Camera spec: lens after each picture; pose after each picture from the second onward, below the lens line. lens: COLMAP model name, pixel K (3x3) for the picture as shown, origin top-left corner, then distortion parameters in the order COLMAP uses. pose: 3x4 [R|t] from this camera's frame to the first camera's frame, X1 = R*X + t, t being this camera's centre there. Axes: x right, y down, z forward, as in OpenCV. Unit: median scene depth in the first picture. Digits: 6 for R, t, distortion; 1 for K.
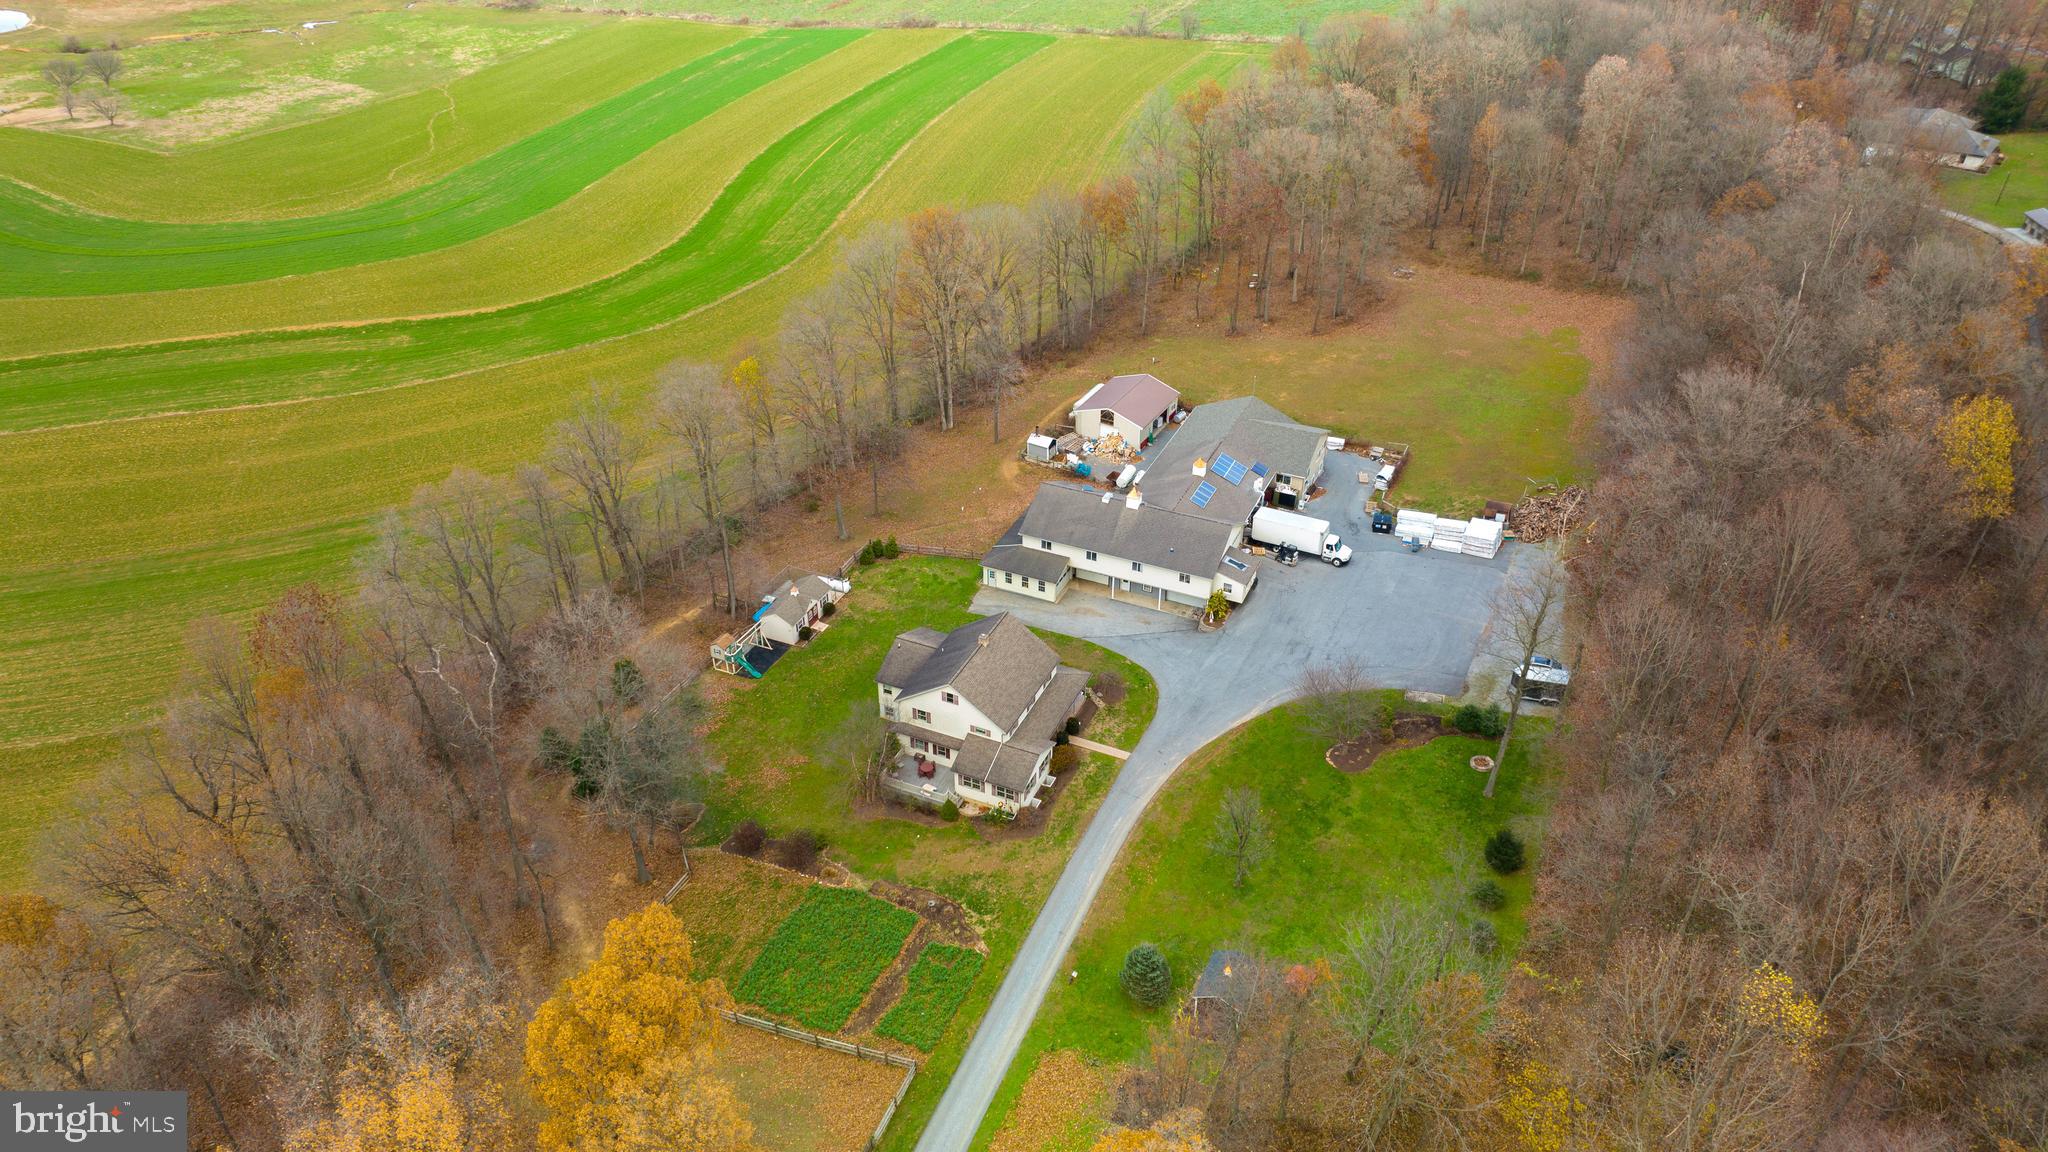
lens RADIAL K [[1448.7, 0, 1033.6], [0, 1448.7, 565.0], [0, 0, 1]] dist [-0.029037, 0.042518]
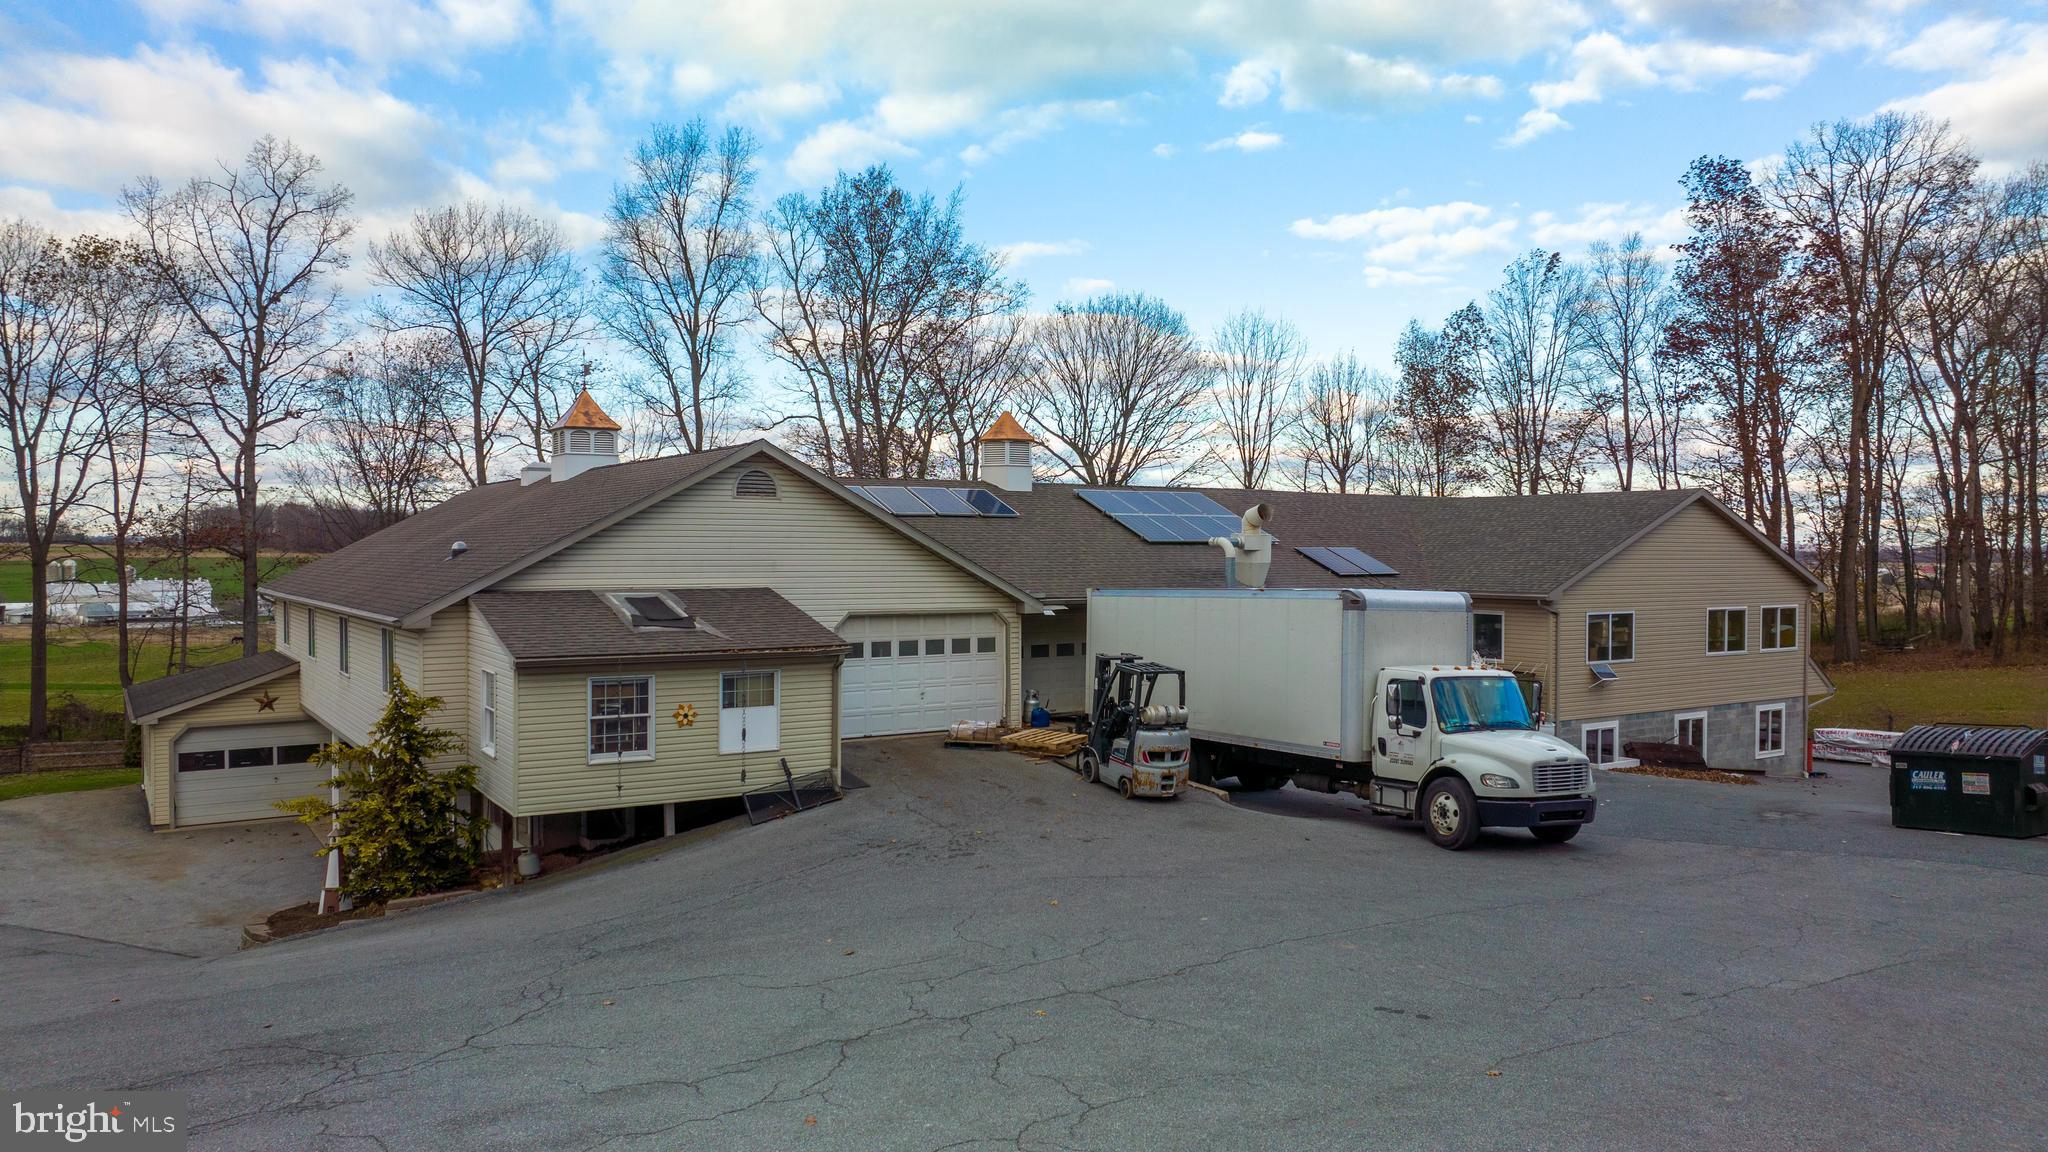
lens RADIAL K [[1448.7, 0, 1033.6], [0, 1448.7, 565.0], [0, 0, 1]] dist [-0.029037, 0.042518]
pose [[0.842627, 0.005200, -0.538473, 0.251677], [-0.295981, 0.839834, -0.455054, 0.052810], [0.449861, 0.542819, 0.709206, 0.877860]]
